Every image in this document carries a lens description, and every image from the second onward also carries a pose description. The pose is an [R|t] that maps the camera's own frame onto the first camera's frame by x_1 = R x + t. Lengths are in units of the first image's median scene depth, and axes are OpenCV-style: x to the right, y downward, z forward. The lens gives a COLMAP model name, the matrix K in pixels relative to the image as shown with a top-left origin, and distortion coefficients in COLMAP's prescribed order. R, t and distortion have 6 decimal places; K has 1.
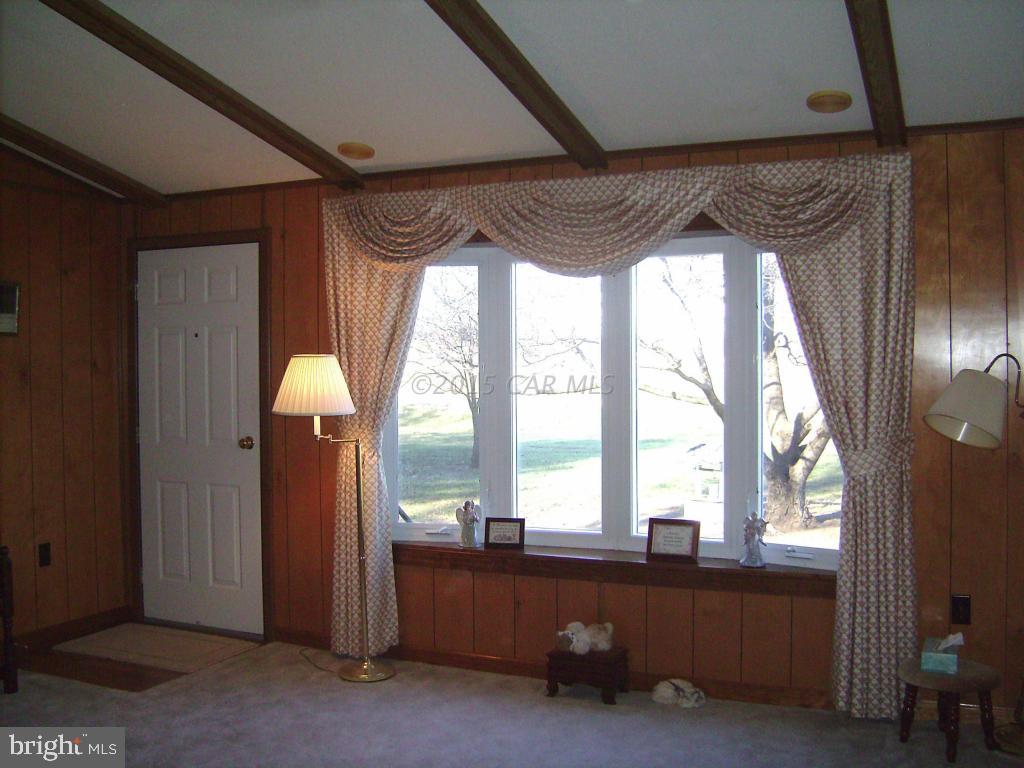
lens RADIAL K [[1091.5, 0, 511.9], [0, 1091.5, 383.1], [0, 0, 1]] dist [-0.103565, 0.000000]
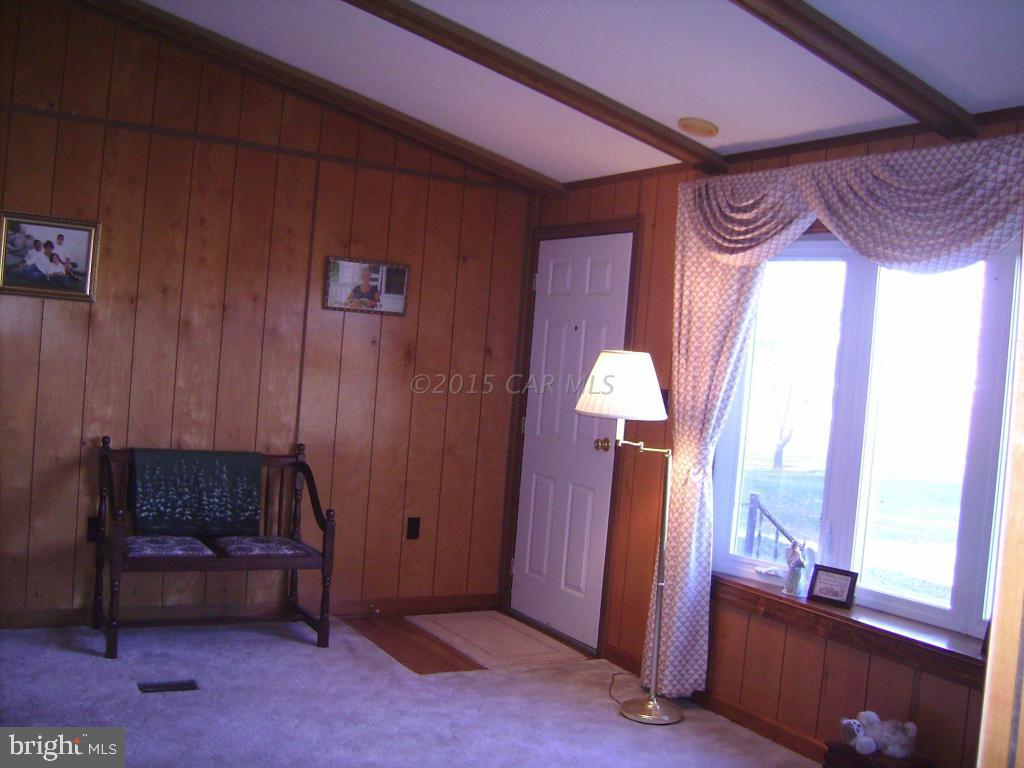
lens RADIAL K [[1091.5, 0, 512.4], [0, 1091.5, 386.1], [0, 0, 1]] dist [-0.103565, 0.000000]
pose [[0.812761, 0.086119, -0.576197, 0.257995], [-0.095021, 0.995366, 0.014734, -0.001846], [0.574796, 0.042776, 0.817178, 0.194476]]
